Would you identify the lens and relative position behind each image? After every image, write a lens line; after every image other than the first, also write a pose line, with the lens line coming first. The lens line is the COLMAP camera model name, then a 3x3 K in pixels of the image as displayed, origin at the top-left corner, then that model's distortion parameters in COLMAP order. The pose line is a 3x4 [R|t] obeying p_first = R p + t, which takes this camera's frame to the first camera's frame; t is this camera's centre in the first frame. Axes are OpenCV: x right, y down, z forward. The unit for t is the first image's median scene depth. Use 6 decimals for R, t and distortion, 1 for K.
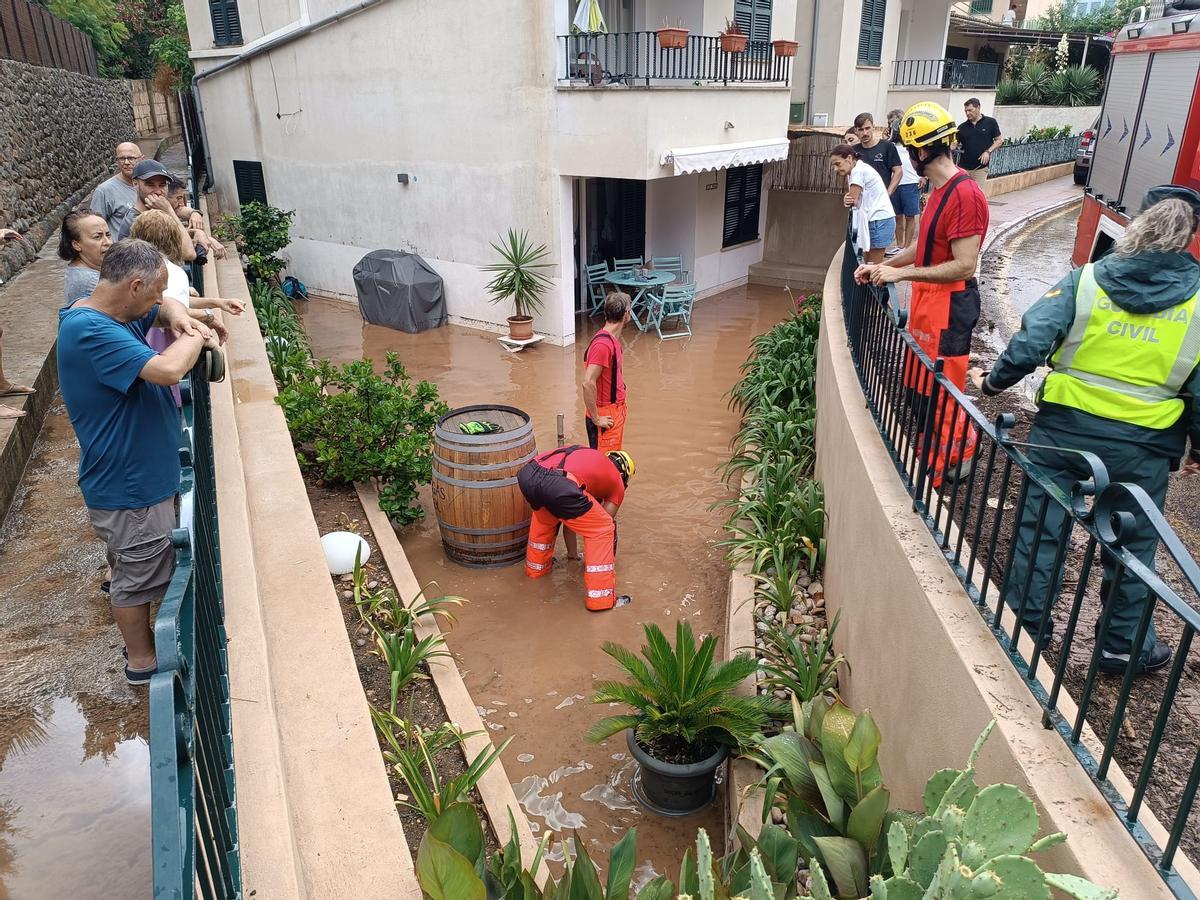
lens RADIAL K [[856.0, 0, 603.1], [0, 856.0, 447.7], [0, 0, 1]] dist [-0.006437, -0.002436]
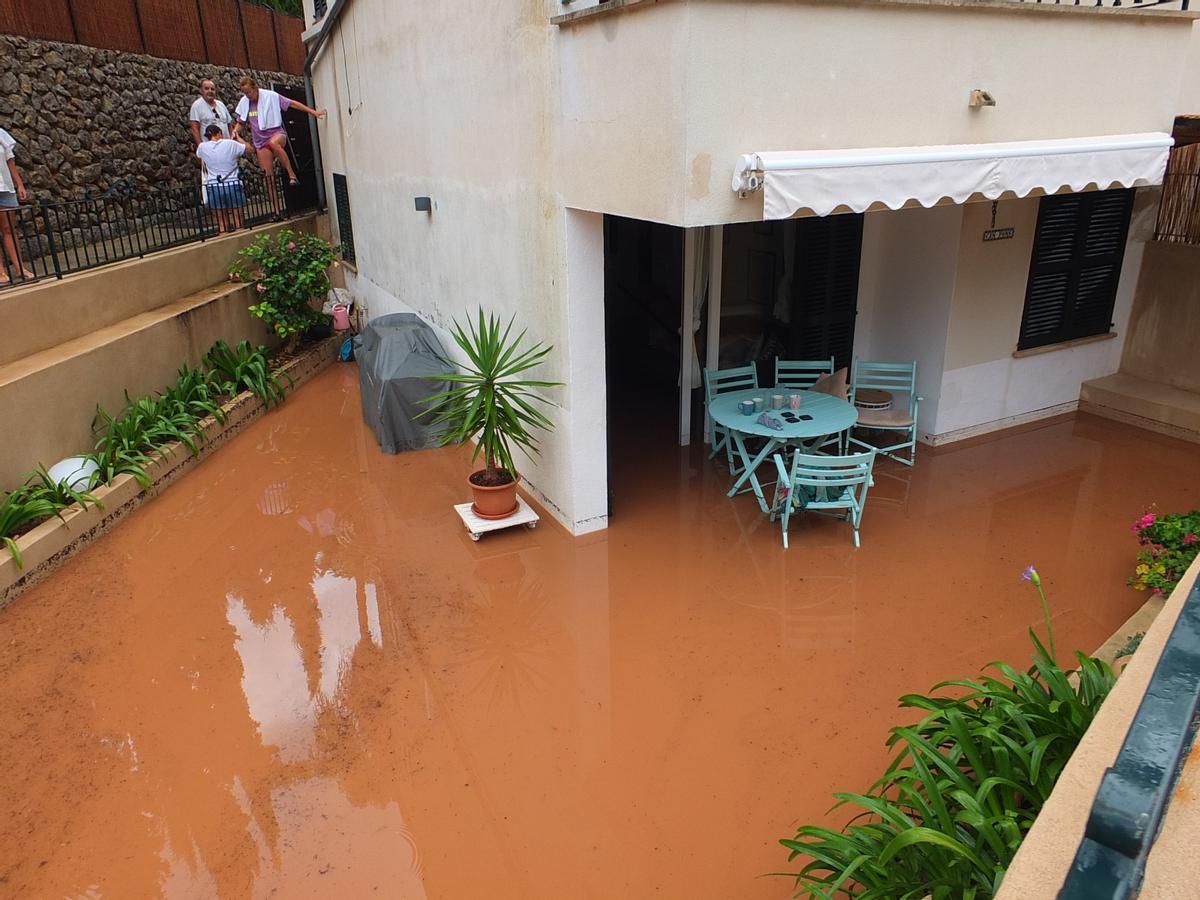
lens RADIAL K [[856.0, 0, 599.2], [0, 856.0, 454.8], [0, 0, 1]] dist [-0.006437, -0.002436]
pose [[0.897433, 0.146915, -0.415969, 0.170810], [-0.151793, 0.988178, 0.021527, -0.178226], [0.414214, 0.043821, 0.909124, 0.527797]]
